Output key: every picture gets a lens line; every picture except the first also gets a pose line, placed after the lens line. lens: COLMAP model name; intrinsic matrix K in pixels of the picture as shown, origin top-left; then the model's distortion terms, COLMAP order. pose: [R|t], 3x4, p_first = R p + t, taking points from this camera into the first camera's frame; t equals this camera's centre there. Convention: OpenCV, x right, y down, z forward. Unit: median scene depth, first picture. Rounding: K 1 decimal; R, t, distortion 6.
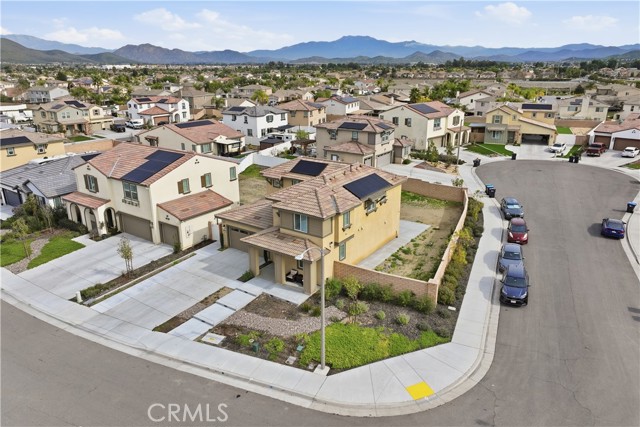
lens RADIAL K [[454.9, 0, 319.5], [0, 454.9, 215.3], [0, 0, 1]] dist [0.002391, 0.014792]
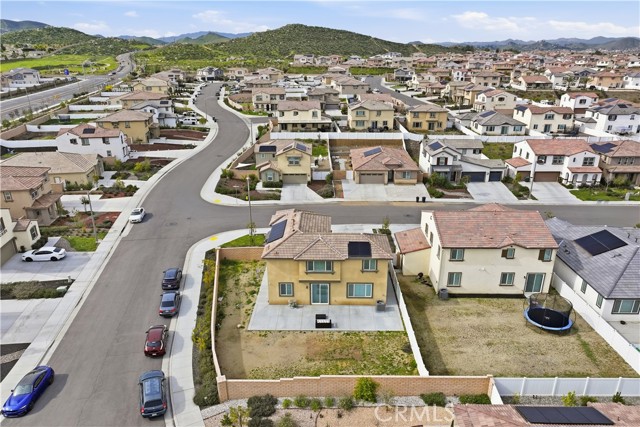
lens RADIAL K [[454.9, 0, 323.5], [0, 454.9, 213.5], [0, 0, 1]] dist [0.002391, 0.014792]
pose [[-0.824627, 0.192371, -0.531962, 0.637668], [-0.177300, 0.805118, 0.565995, -0.812964], [0.537173, 0.561051, -0.629815, 1.729924]]
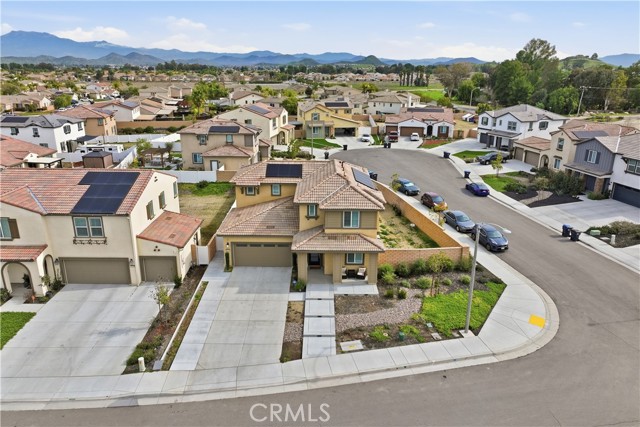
lens RADIAL K [[454.9, 0, 323.0], [0, 454.9, 209.3], [0, 0, 1]] dist [0.002391, 0.014792]
pose [[0.814662, -0.161271, 0.557061, -0.541957], [0.171143, 0.984633, 0.034771, -0.042838], [-0.554108, 0.067010, 0.829743, 0.142339]]
